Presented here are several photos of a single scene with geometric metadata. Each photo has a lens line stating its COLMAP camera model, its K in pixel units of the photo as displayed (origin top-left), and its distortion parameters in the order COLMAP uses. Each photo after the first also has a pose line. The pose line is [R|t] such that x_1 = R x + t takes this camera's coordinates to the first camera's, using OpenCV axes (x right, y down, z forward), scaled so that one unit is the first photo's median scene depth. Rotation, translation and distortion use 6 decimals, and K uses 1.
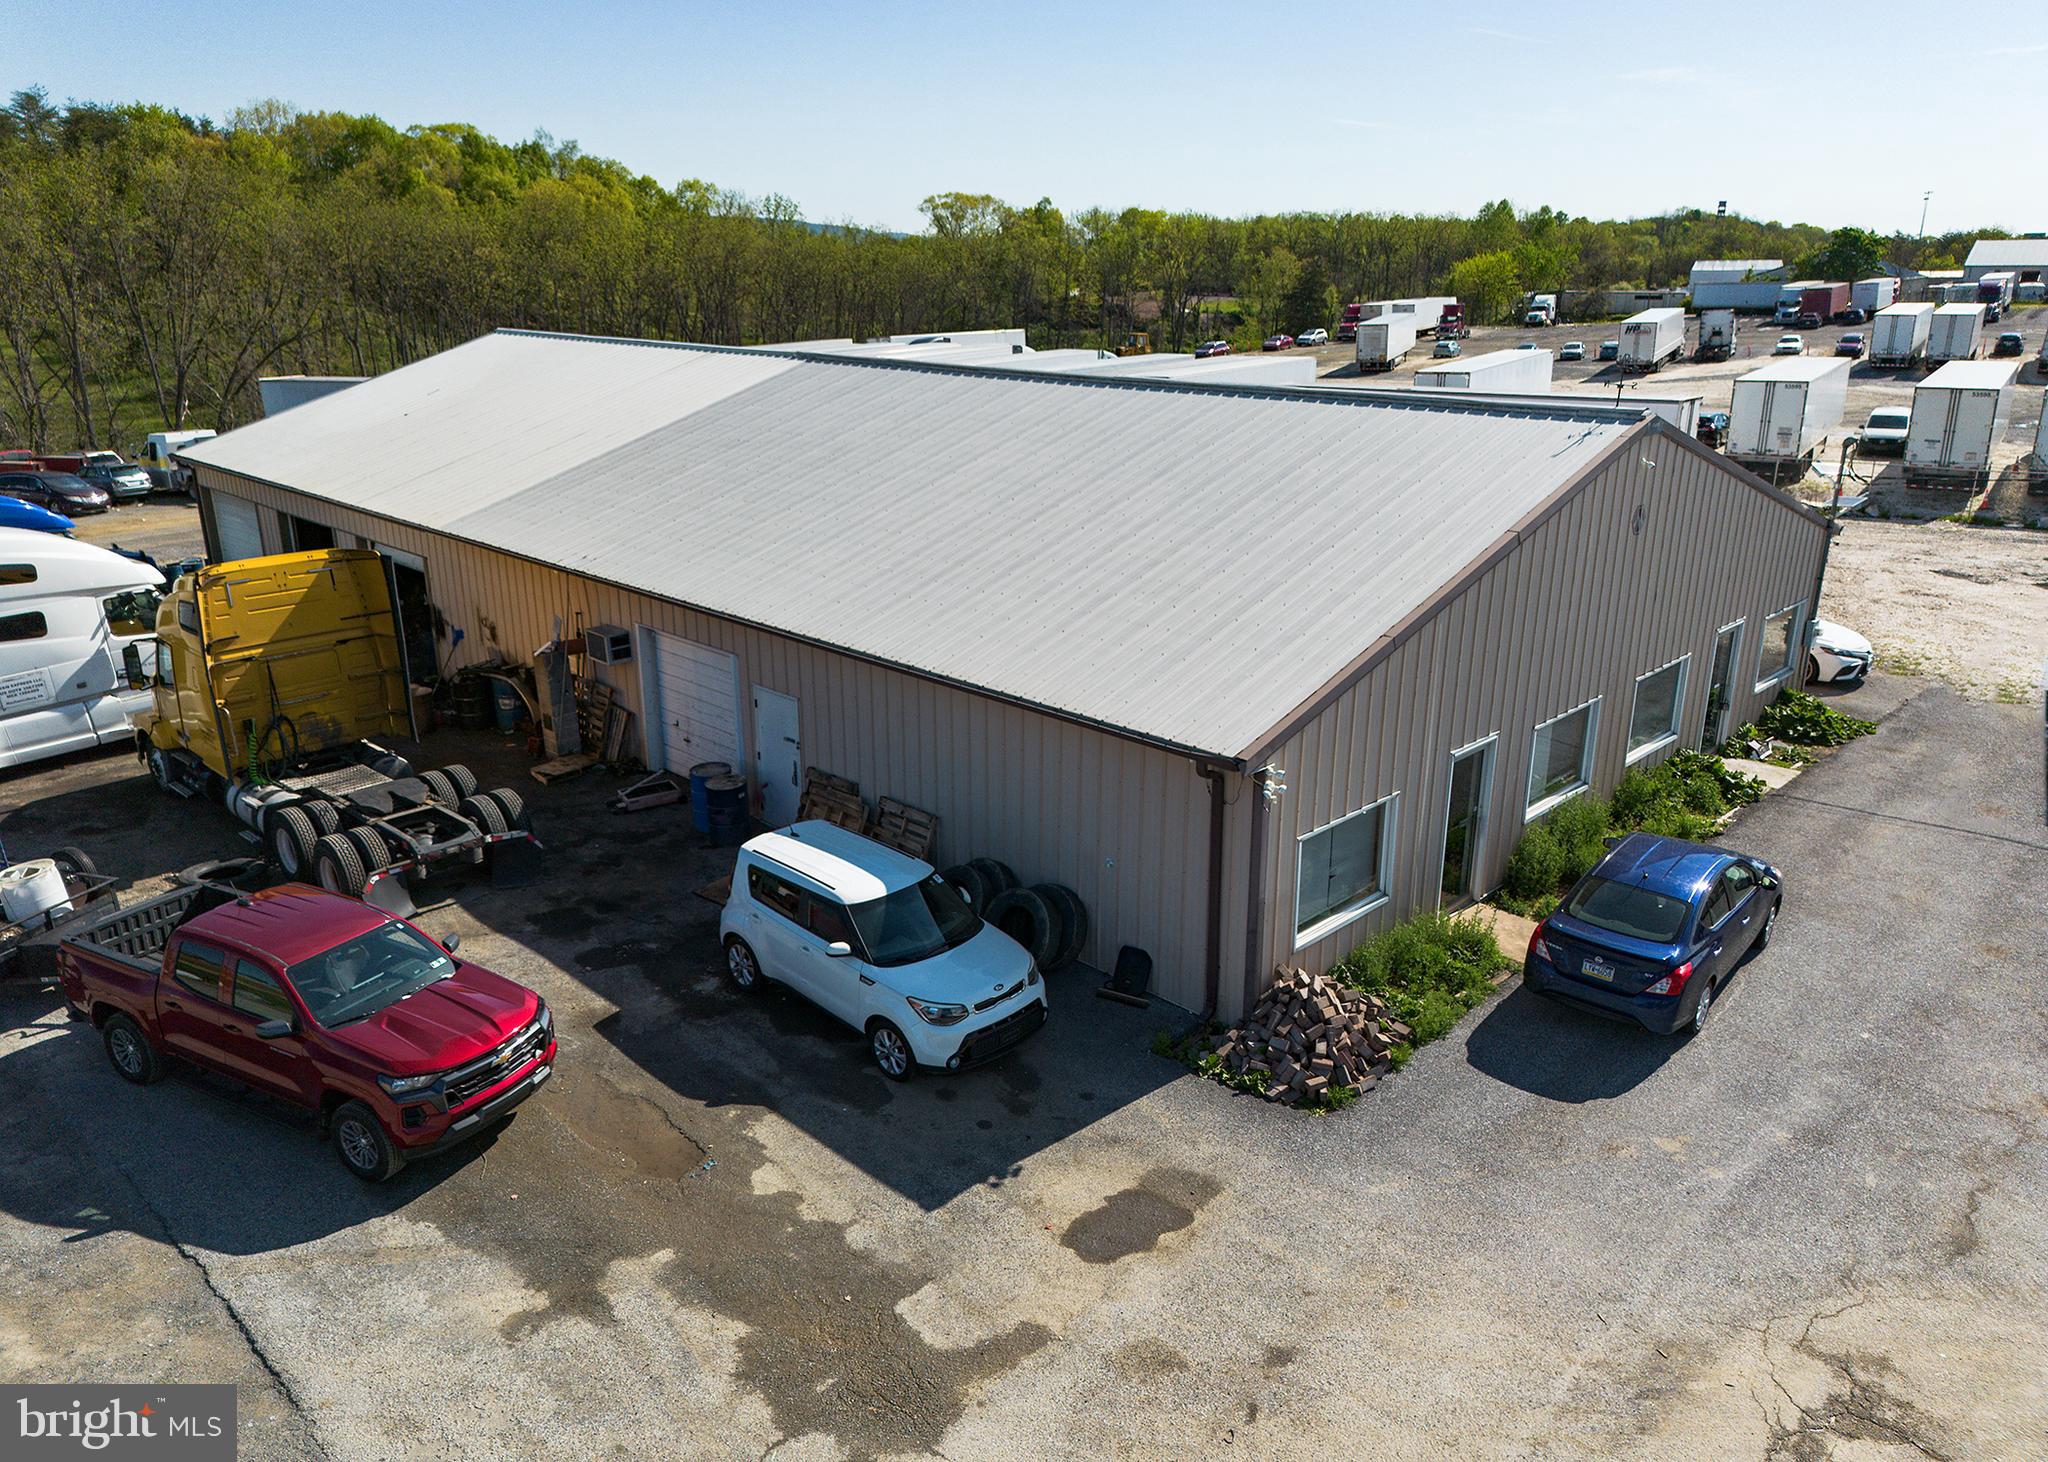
lens RADIAL K [[1442.3, 0, 1001.9], [0, 1442.3, 727.3], [0, 0, 1]] dist [0.043233, -0.031521]
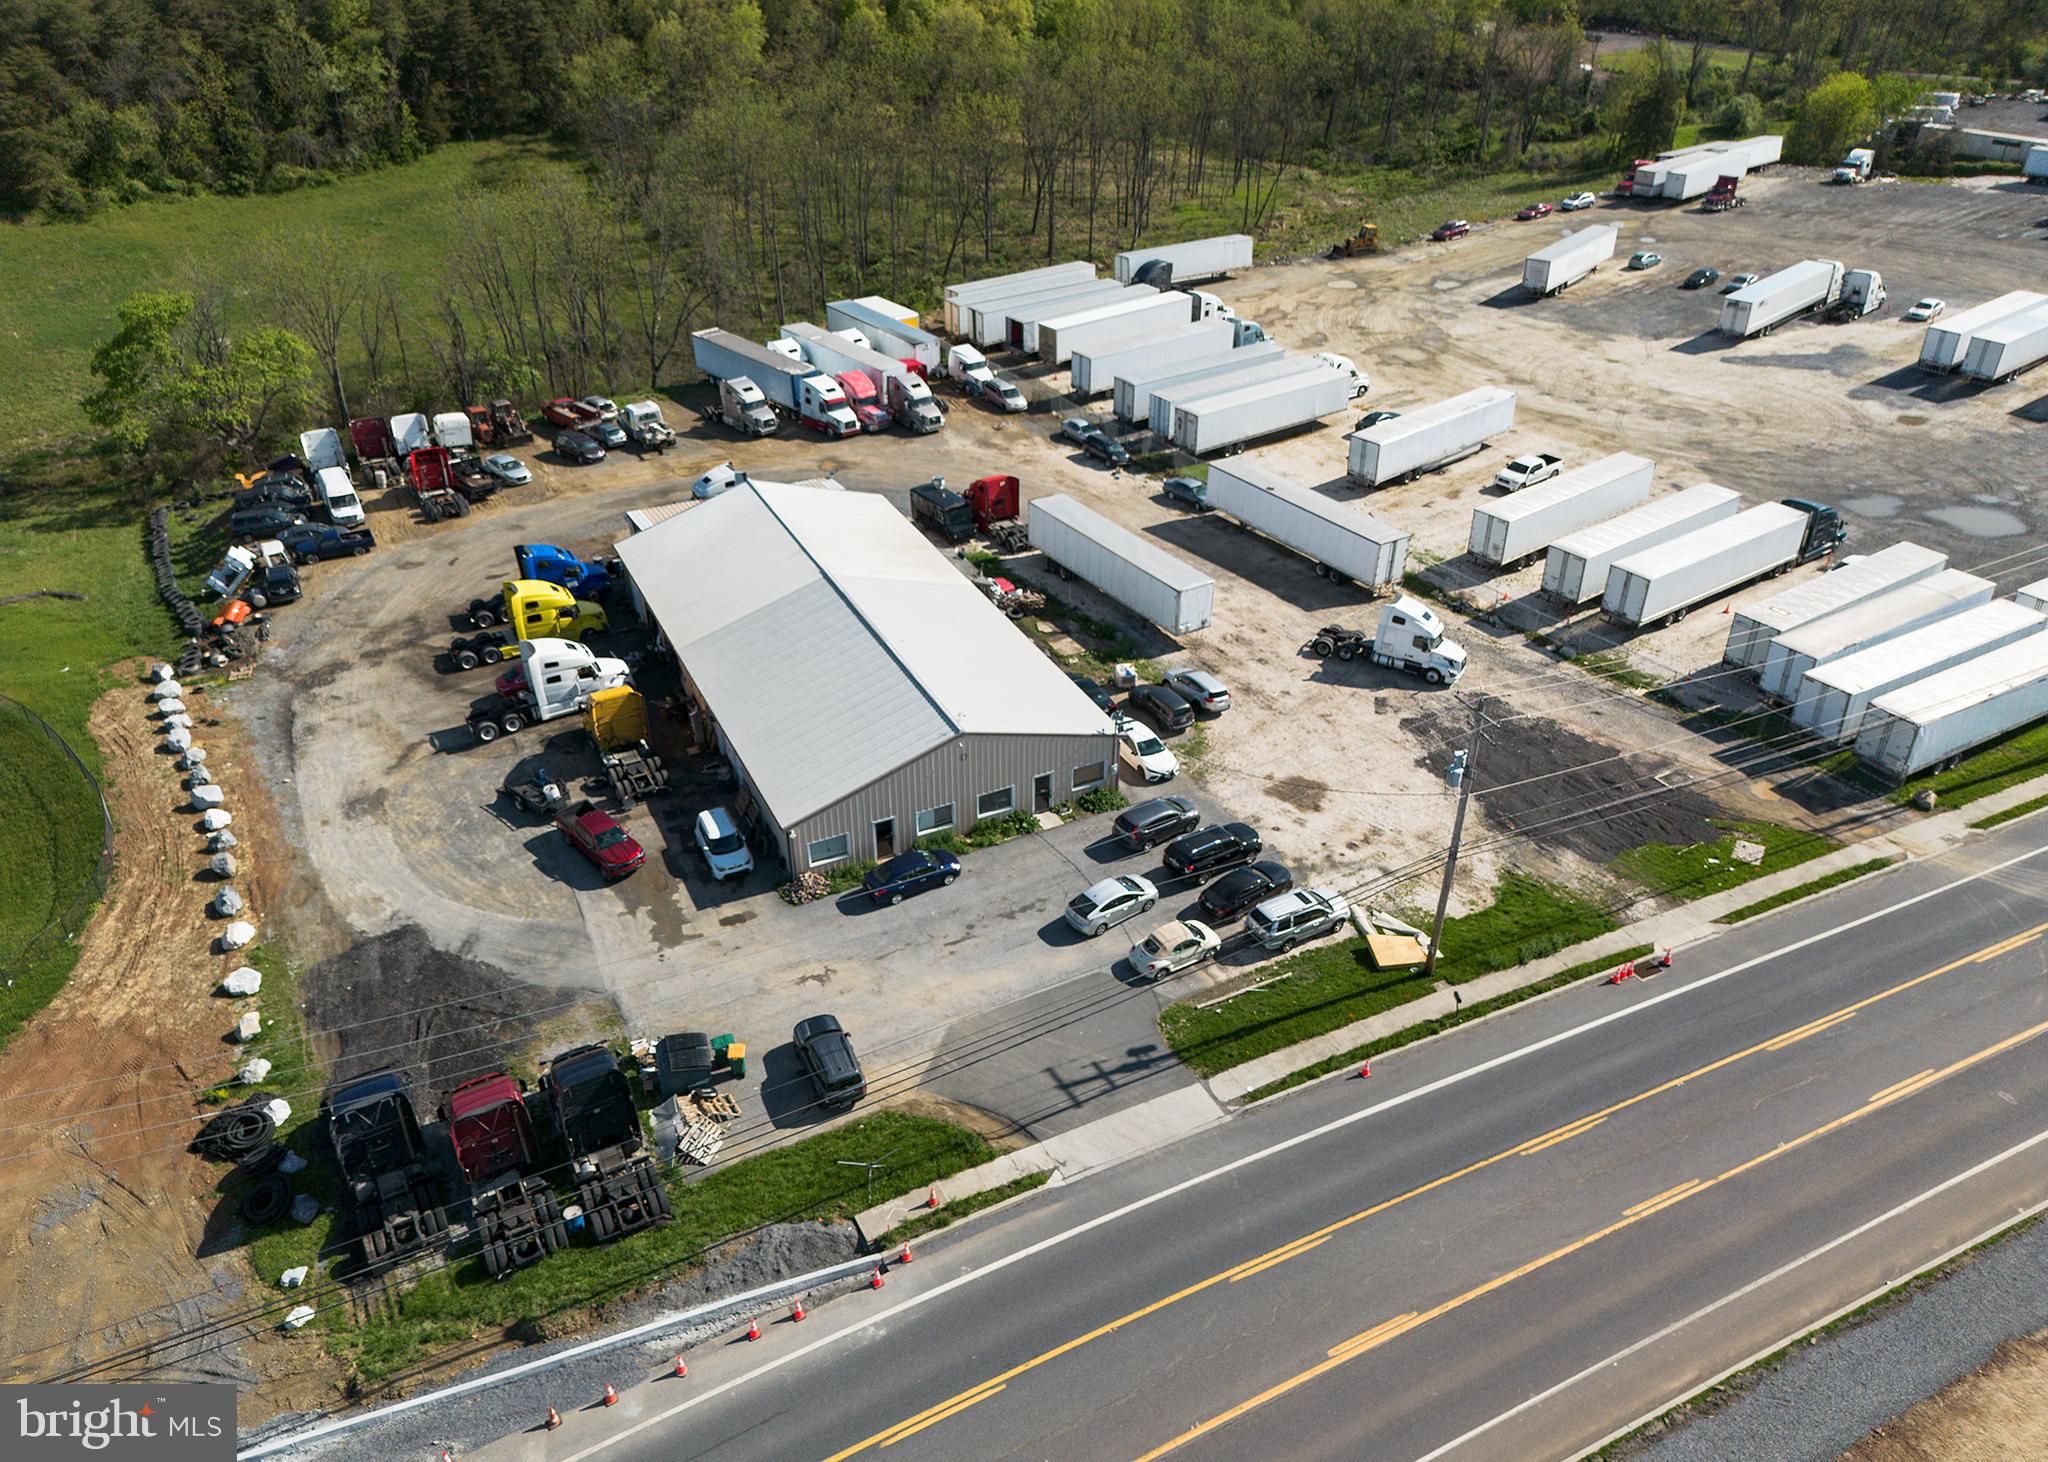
lens RADIAL K [[1442.3, 0, 1030.8], [0, 1442.3, 721.0], [0, 0, 1]] dist [0.043233, -0.031521]
pose [[0.948039, 0.182497, -0.260607, 1.217688], [-0.109371, 0.956148, 0.271697, -0.975988], [0.298763, -0.229077, 0.926426, -1.732571]]
